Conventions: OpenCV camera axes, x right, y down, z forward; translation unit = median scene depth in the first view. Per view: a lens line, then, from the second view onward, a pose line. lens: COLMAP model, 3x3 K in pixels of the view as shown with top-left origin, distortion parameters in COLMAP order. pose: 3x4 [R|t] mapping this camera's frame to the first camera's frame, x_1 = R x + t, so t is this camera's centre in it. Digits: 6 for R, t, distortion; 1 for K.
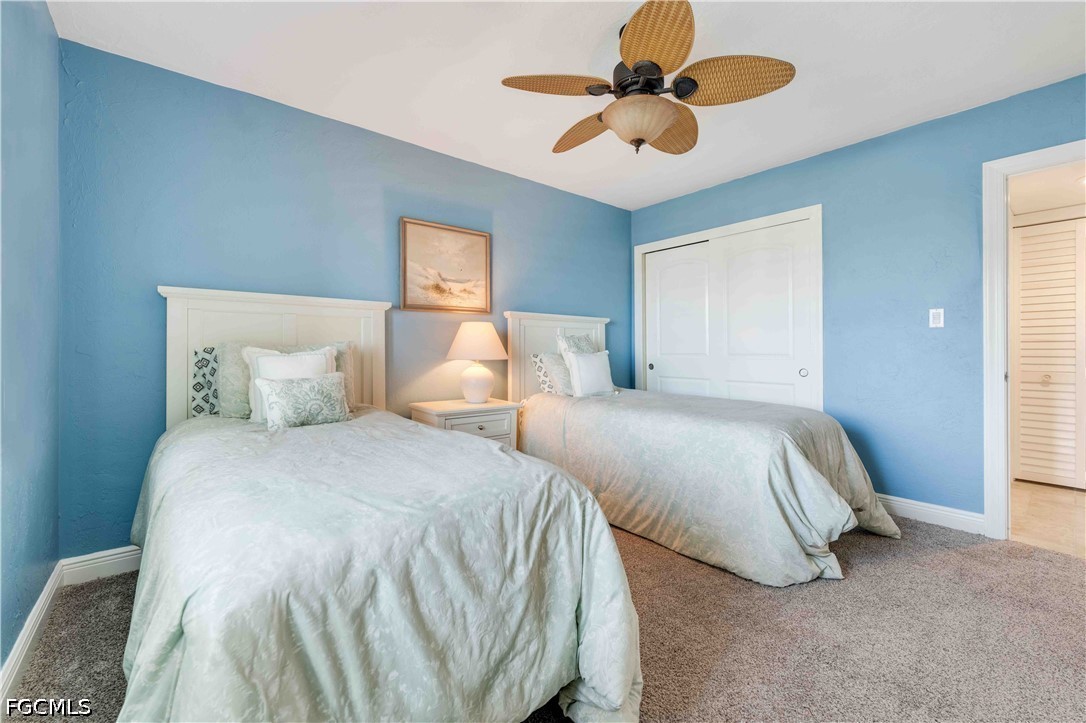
lens RADIAL K [[442.6, 0, 549.0], [0, 442.6, 355.0], [0, 0, 1]] dist [-0.002065, 0.000296]
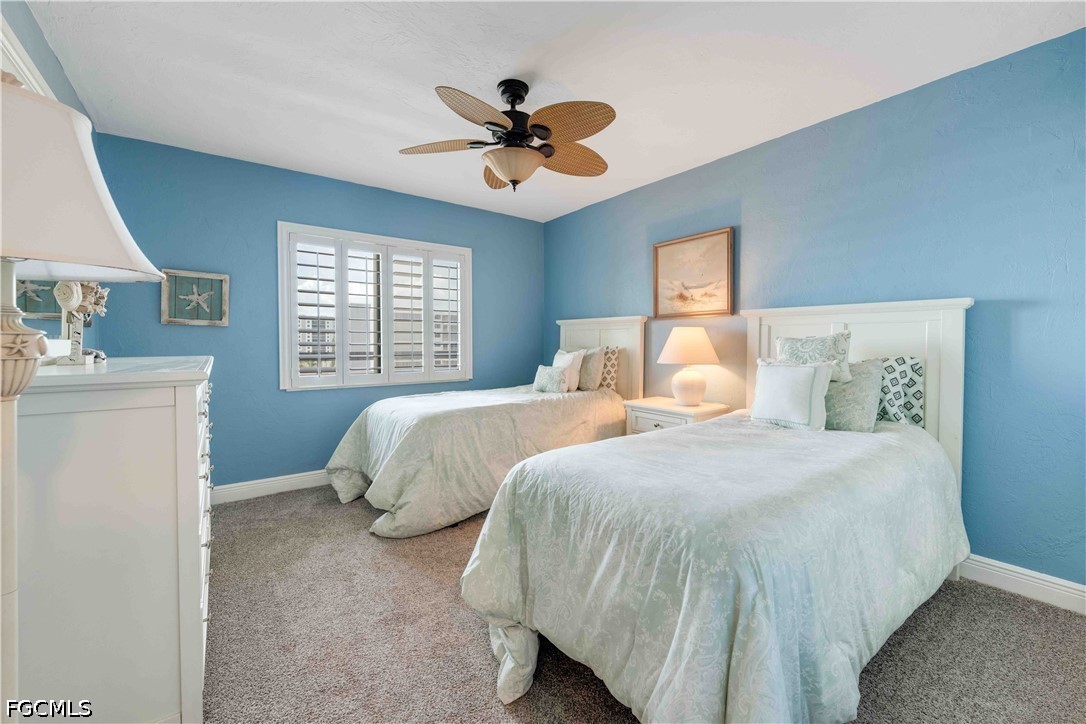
lens RADIAL K [[443.3, 0, 544.0], [0, 443.3, 364.9], [0, 0, 1]] dist [0.000653, -0.000020]
pose [[-0.069703, 0.060071, -0.995757, 0.887482], [-0.003458, 0.998165, 0.060458, -0.047903], [0.997562, 0.007657, -0.069368, 0.737905]]
